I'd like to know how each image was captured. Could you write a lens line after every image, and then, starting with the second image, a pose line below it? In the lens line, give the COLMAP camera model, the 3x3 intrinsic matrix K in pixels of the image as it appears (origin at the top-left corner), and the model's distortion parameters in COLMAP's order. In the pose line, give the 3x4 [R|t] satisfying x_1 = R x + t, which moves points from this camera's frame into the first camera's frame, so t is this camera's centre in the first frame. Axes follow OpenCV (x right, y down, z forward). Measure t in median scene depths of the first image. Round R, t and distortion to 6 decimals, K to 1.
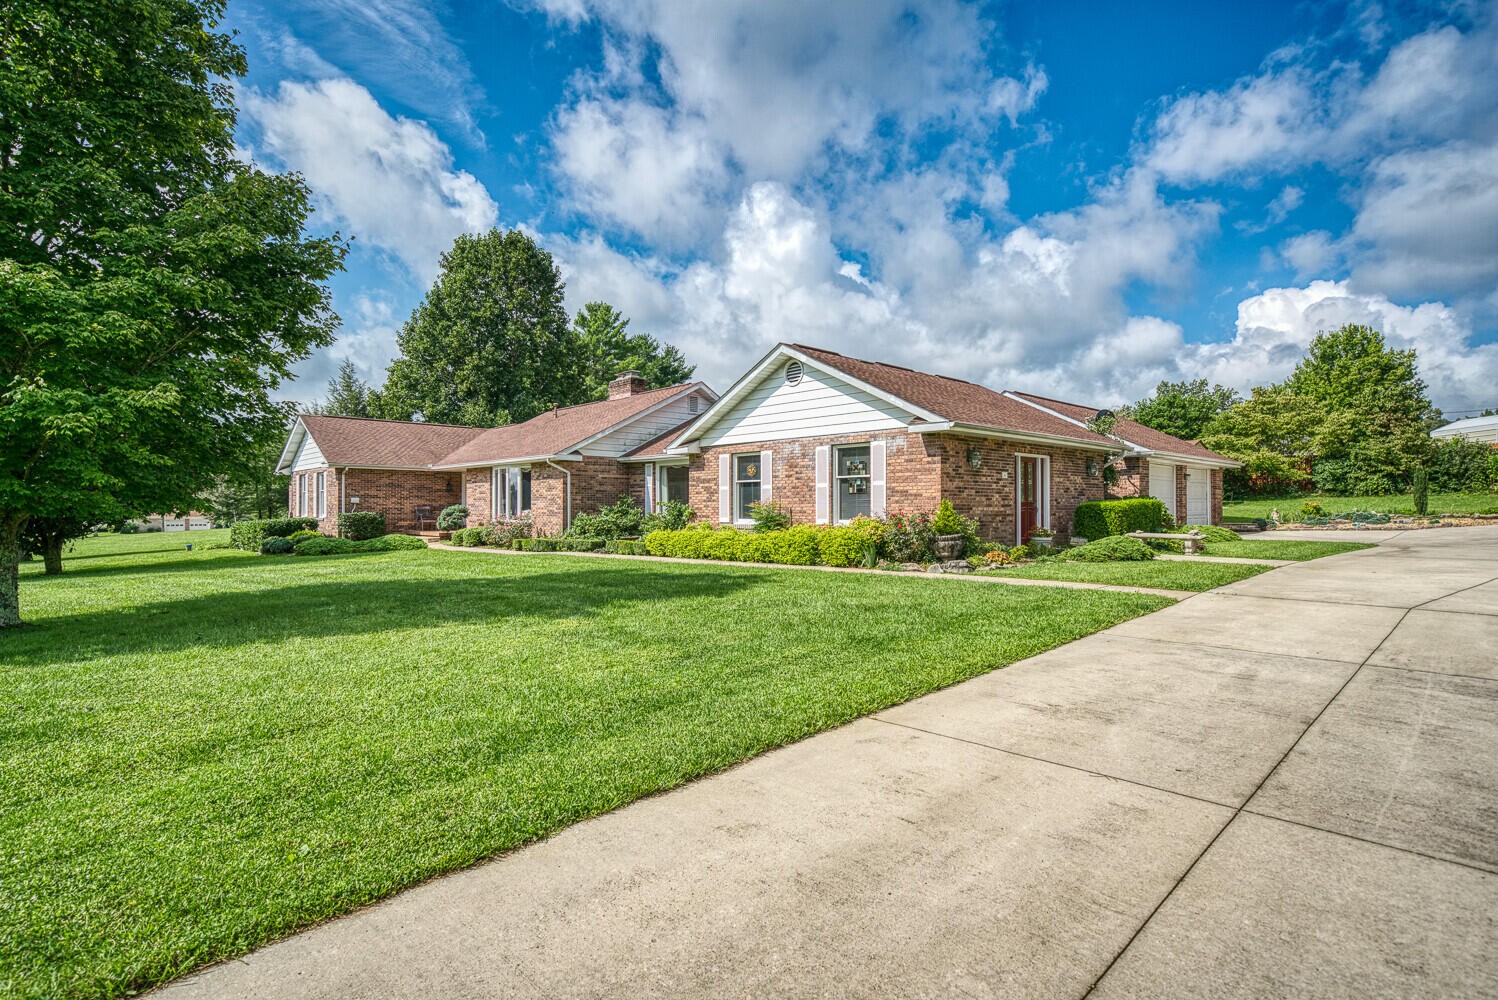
lens RADIAL K [[745.1, 0, 755.9], [0, 745.1, 501.8], [0, 0, 1]] dist [0.003715, -0.000067]
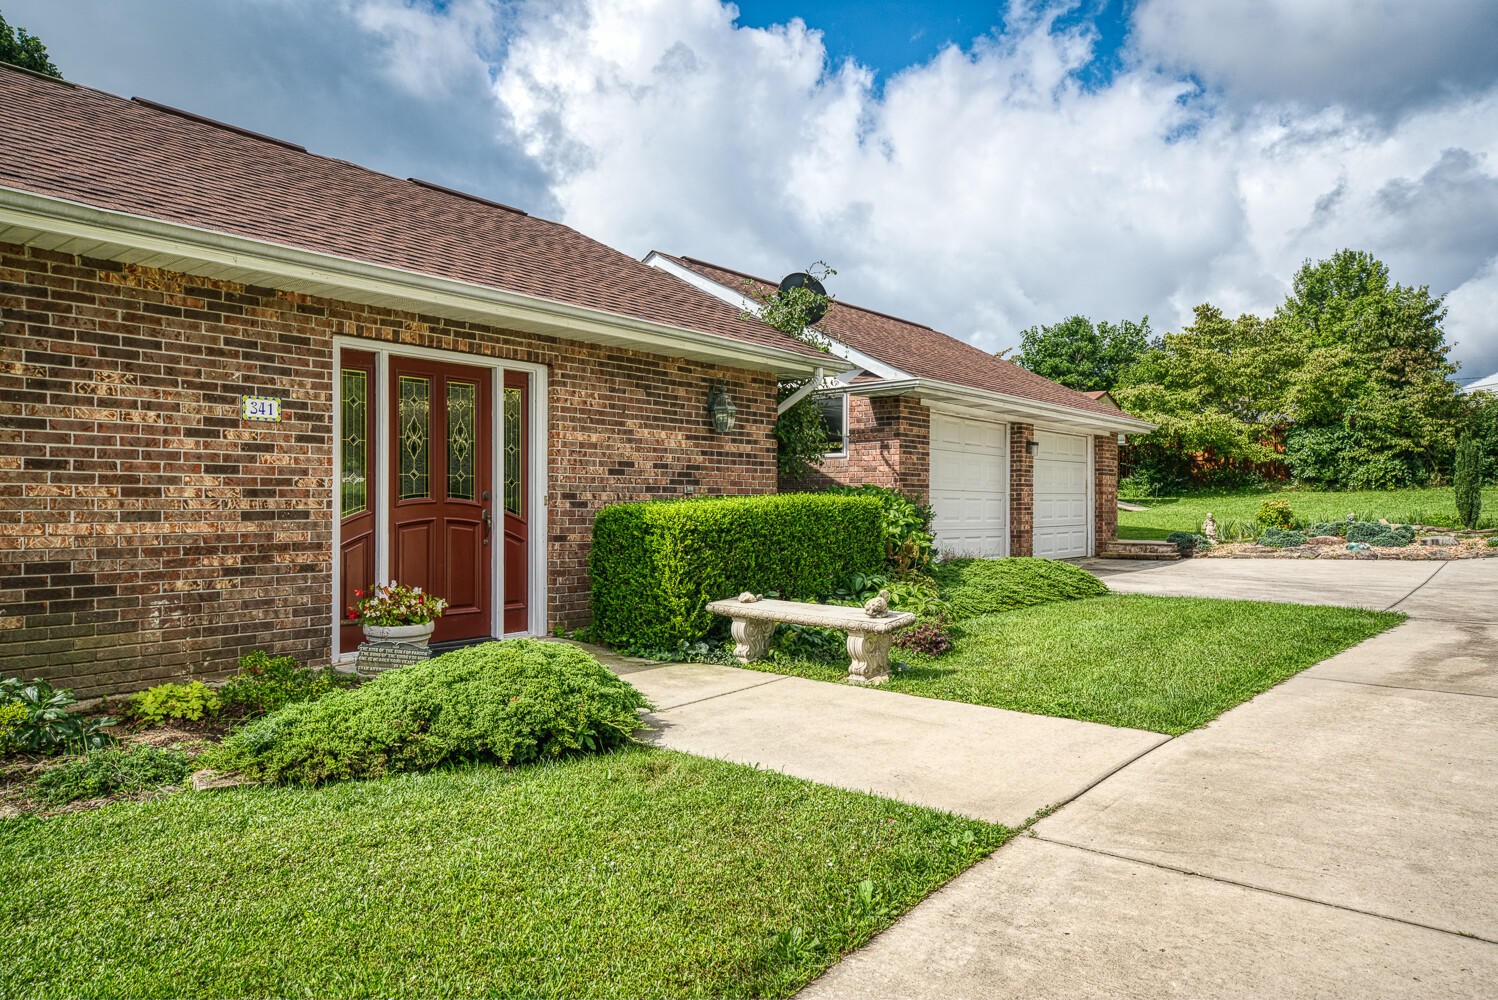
lens RADIAL K [[1022.8, 0, 746.5], [0, 1022.8, 503.1], [0, 0, 1]] dist [0.000123, 0.003398]
pose [[0.989597, 0.003042, 0.143835, 0.223258], [-0.004132, 0.999965, 0.007278, -0.001463], [-0.143808, -0.007797, 0.989575, 0.280208]]
